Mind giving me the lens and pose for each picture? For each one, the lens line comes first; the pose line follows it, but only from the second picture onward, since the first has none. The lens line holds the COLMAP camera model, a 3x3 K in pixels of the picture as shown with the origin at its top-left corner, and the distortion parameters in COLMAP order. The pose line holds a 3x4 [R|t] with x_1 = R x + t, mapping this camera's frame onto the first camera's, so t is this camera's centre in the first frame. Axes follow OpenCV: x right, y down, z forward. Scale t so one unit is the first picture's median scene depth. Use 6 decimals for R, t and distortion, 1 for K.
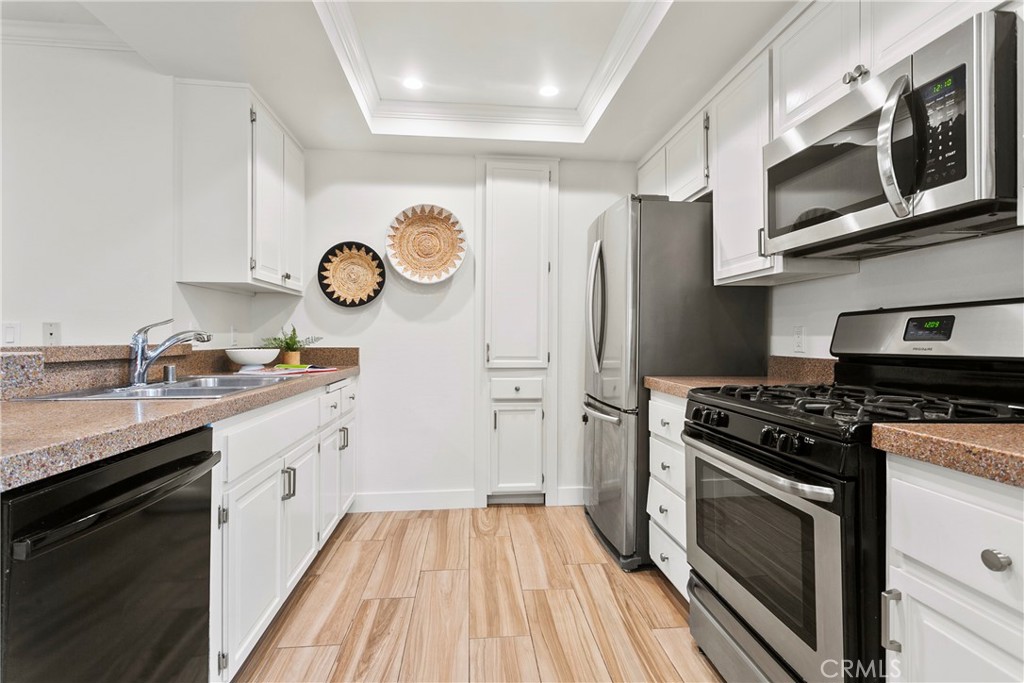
lens RADIAL K [[486.0, 0, 512.9], [0, 486.0, 337.6], [0, 0, 1]] dist [-0.001492, -0.000311]
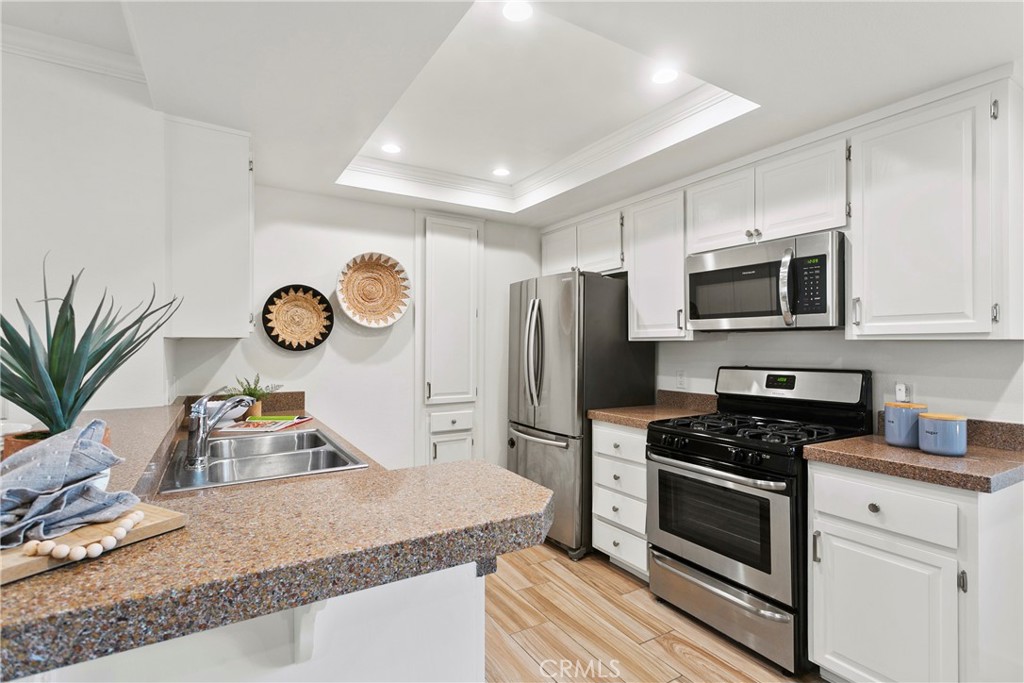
lens RADIAL K [[486.0, 0, 507.6], [0, 486.0, 346.2], [0, 0, 1]] dist [-0.000495, 0.000032]
pose [[0.902547, -0.002761, 0.430584, -0.385001], [0.002235, 0.999996, 0.001726, -0.075130], [-0.430587, -0.000595, 0.902549, -0.074513]]
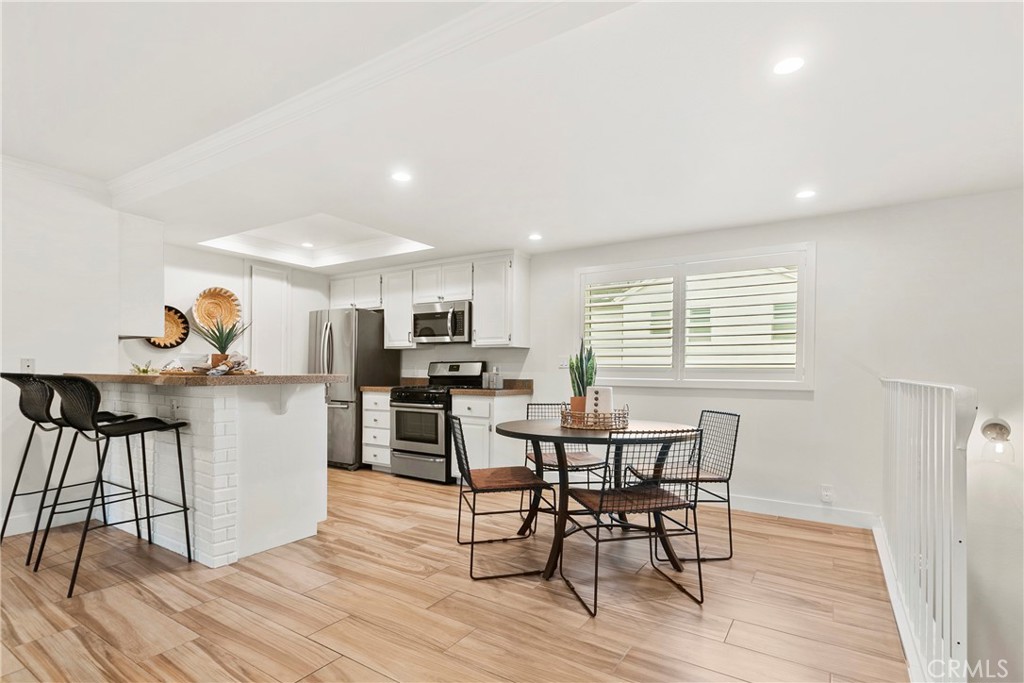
lens RADIAL K [[493.5, 0, 513.2], [0, 493.5, 374.4], [0, 0, 1]] dist [0.000135, -0.000001]
pose [[0.622335, -0.003910, 0.782741, -0.886396], [-0.007216, 0.999916, 0.010733, -0.007061], [-0.782717, -0.012328, 0.622255, -0.828566]]
